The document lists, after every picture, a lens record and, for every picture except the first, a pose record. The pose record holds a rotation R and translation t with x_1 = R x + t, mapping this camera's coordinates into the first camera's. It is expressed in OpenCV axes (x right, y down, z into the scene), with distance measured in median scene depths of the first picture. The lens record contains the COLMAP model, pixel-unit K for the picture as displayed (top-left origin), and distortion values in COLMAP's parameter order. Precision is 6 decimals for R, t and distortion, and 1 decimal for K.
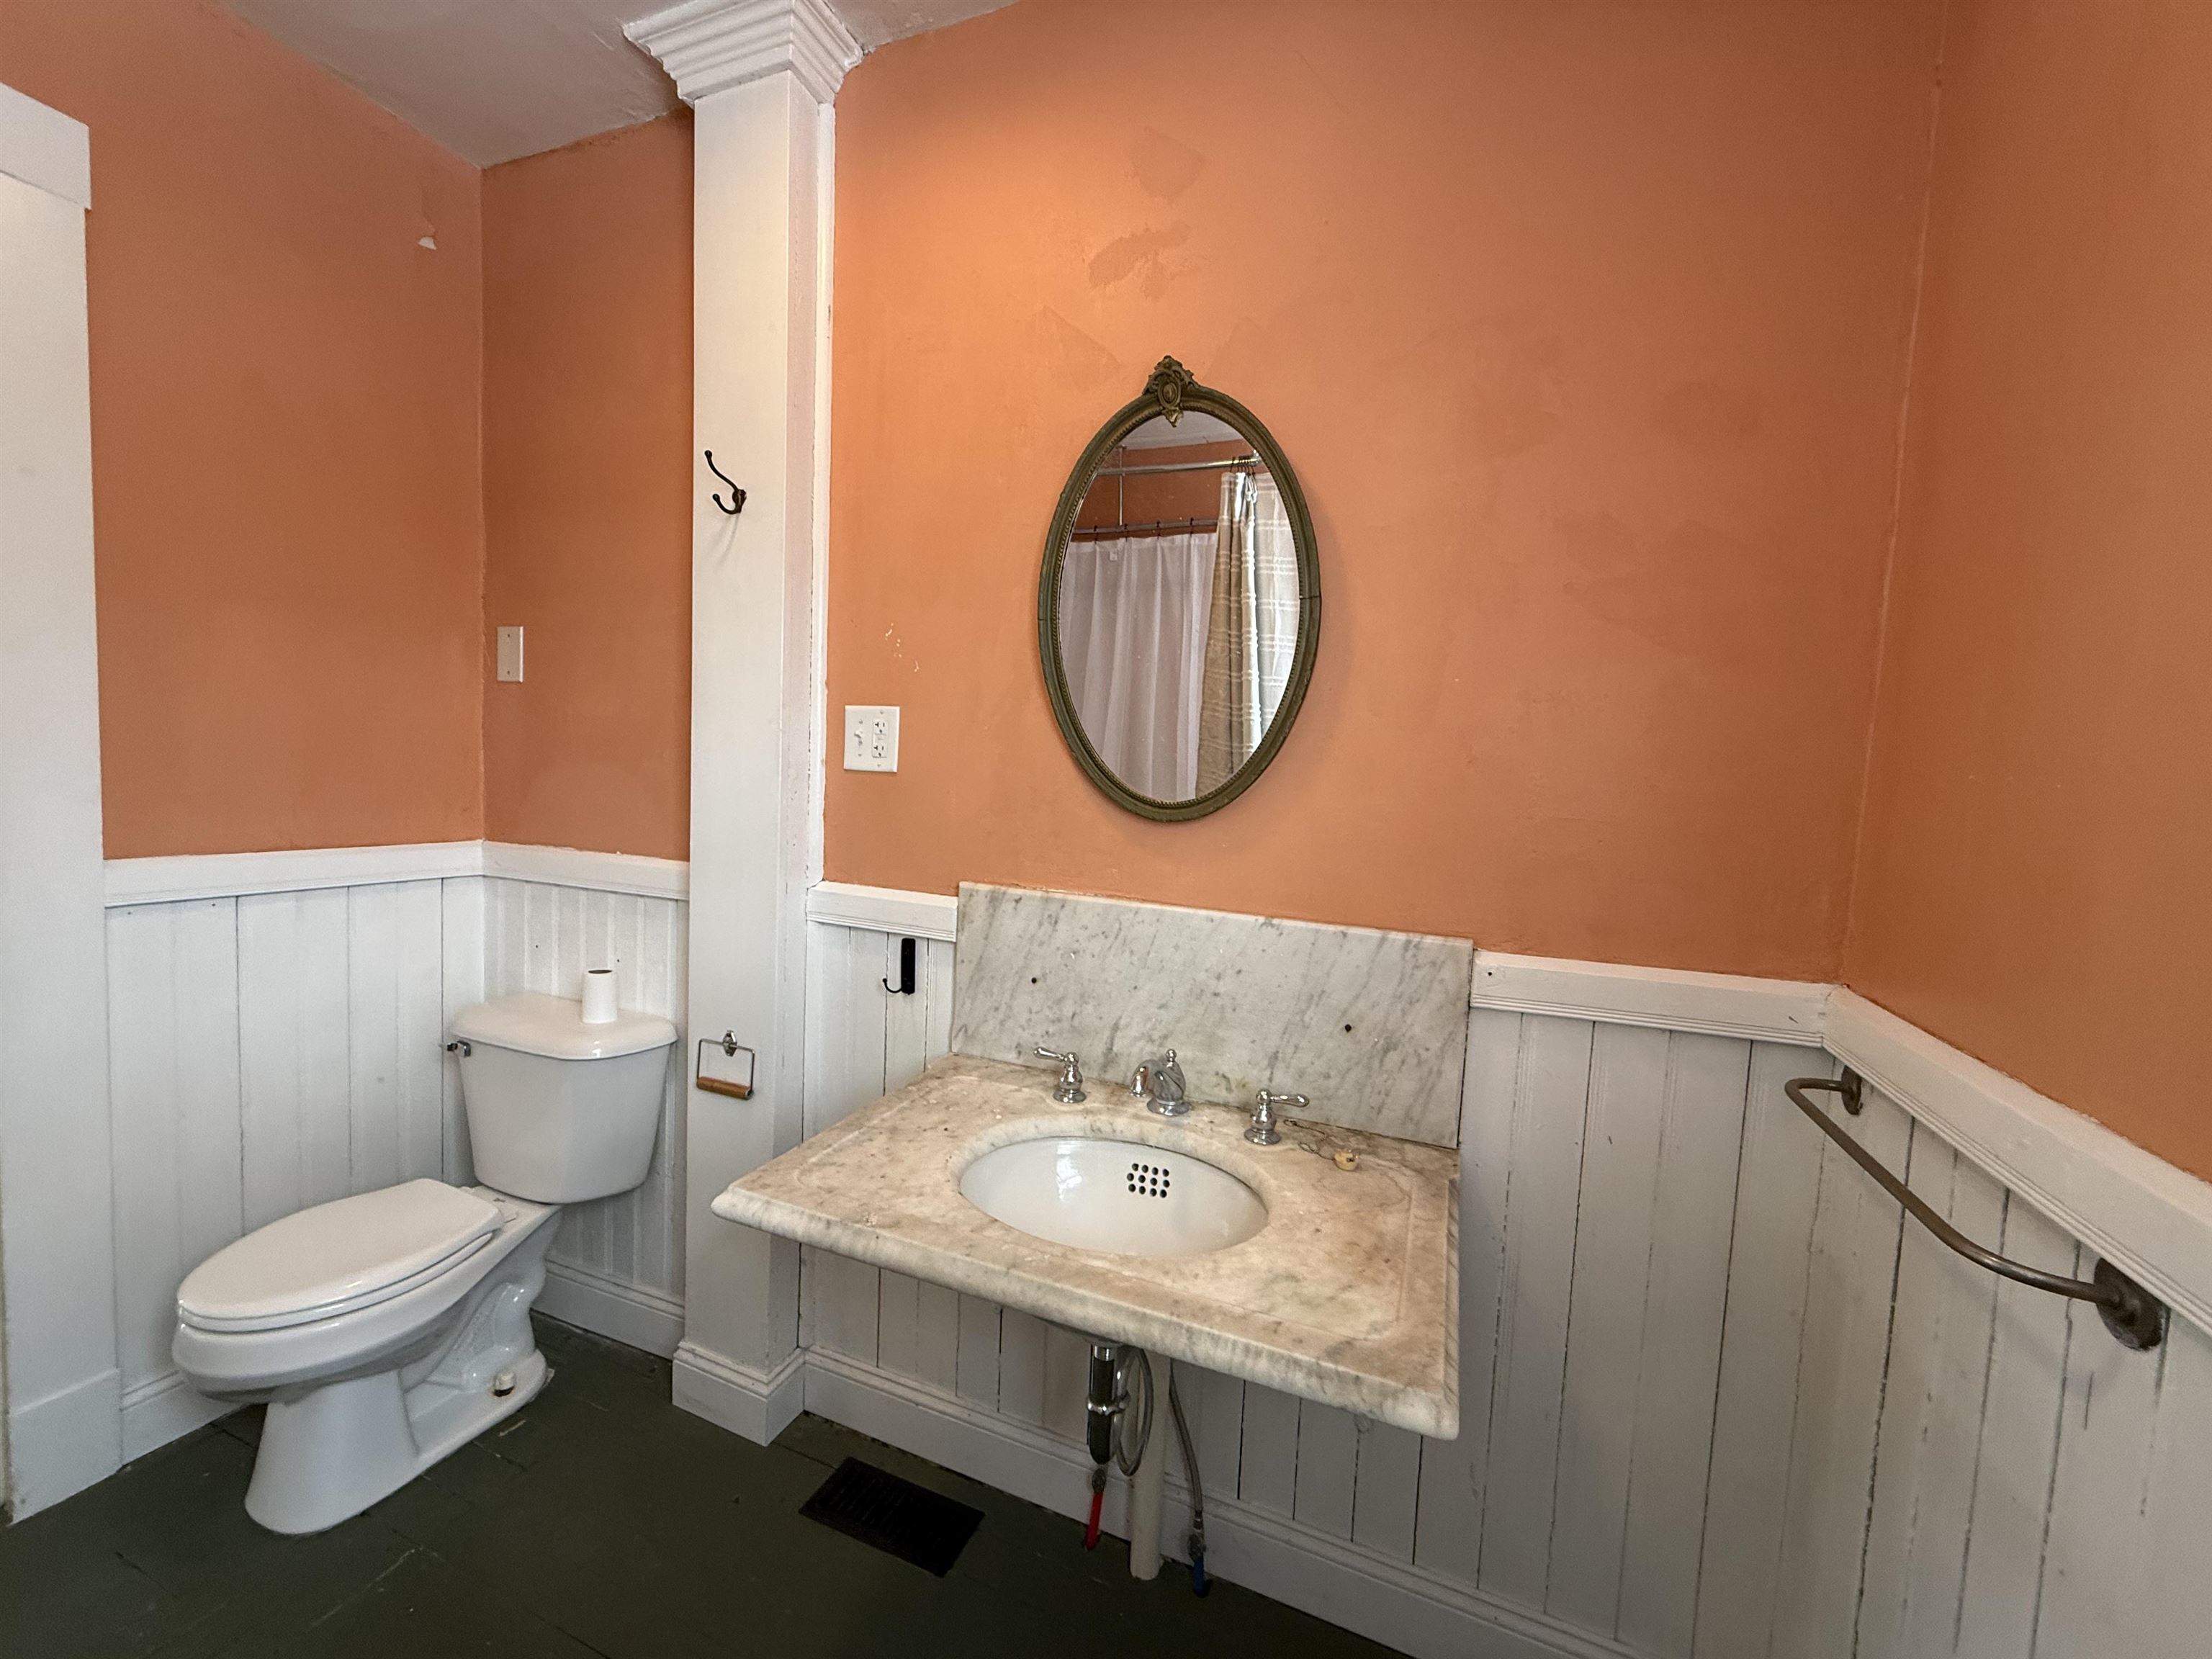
lens RADIAL K [[876.5, 0, 1106.0], [0, 876.5, 829.5], [0, 0, 1]] dist [-0.000113, 0.000101]
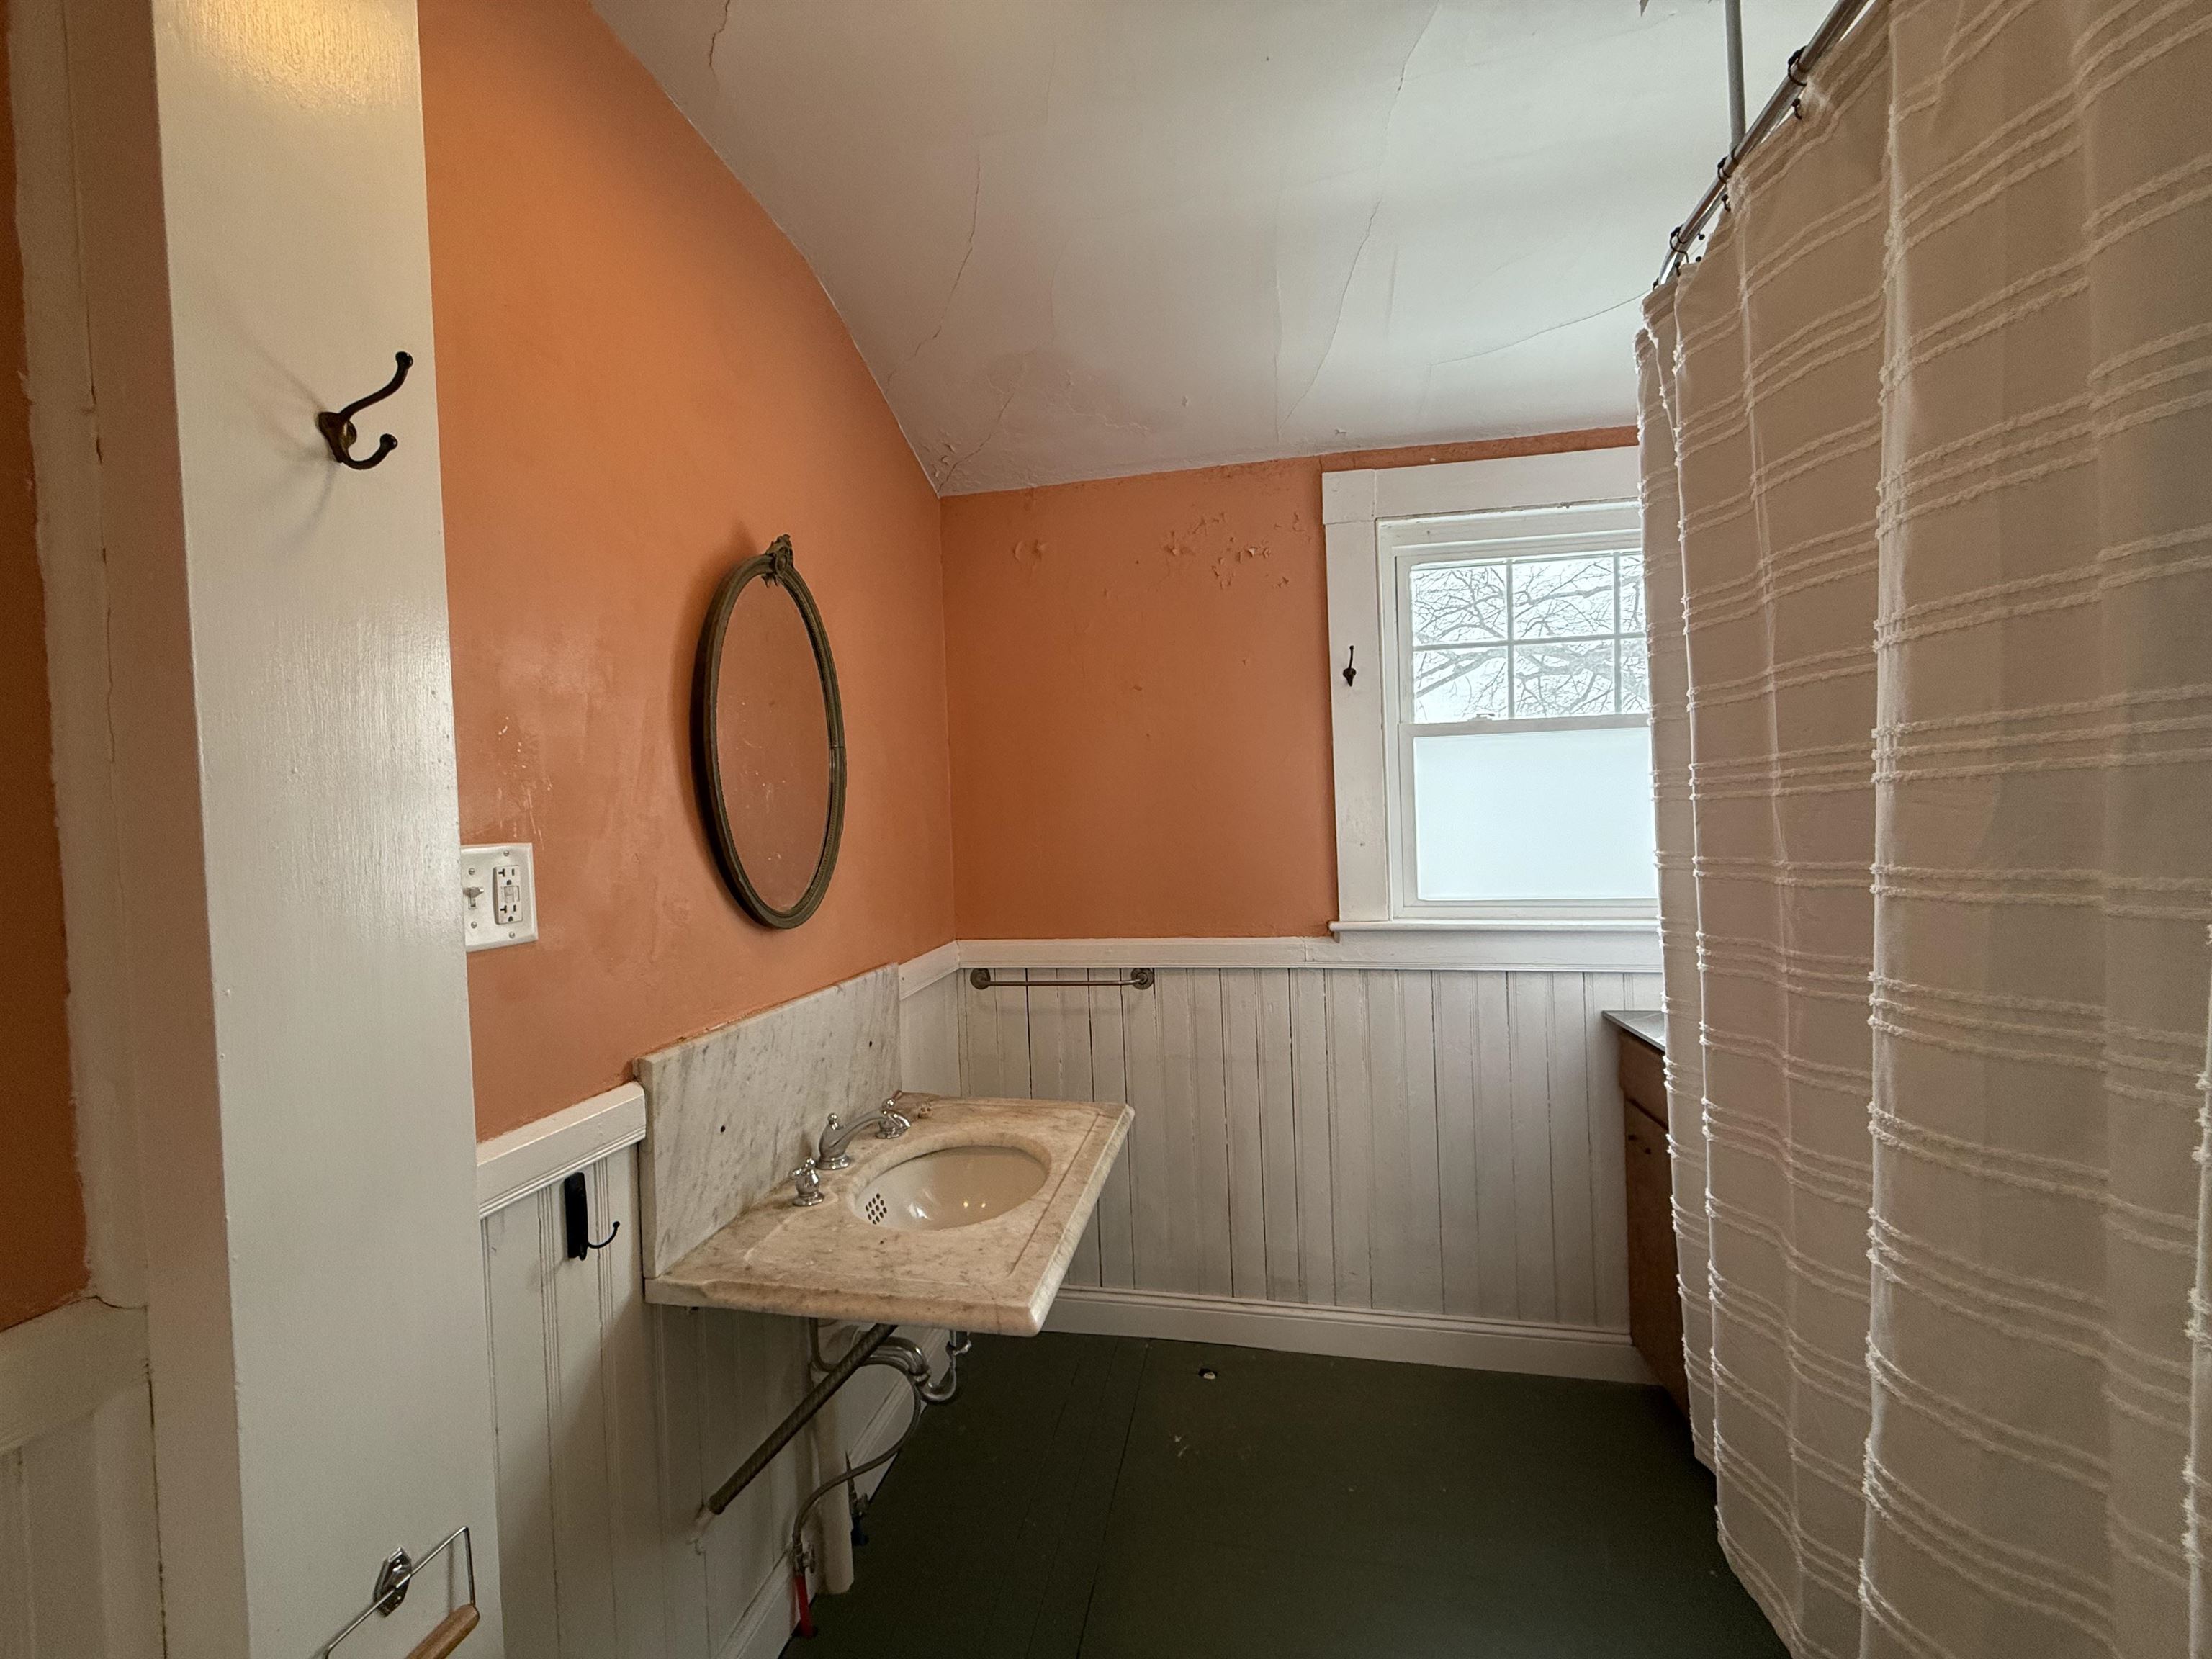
lens RADIAL K [[876.5, 0, 1106.0], [0, 876.5, 829.5], [0, 0, 1]] dist [-0.000113, 0.000101]
pose [[-0.201320, -0.053030, 0.978089, -1.073149], [0.094220, 0.992855, 0.073224, -0.173675], [-0.974984, 0.106897, -0.194885, 0.773116]]
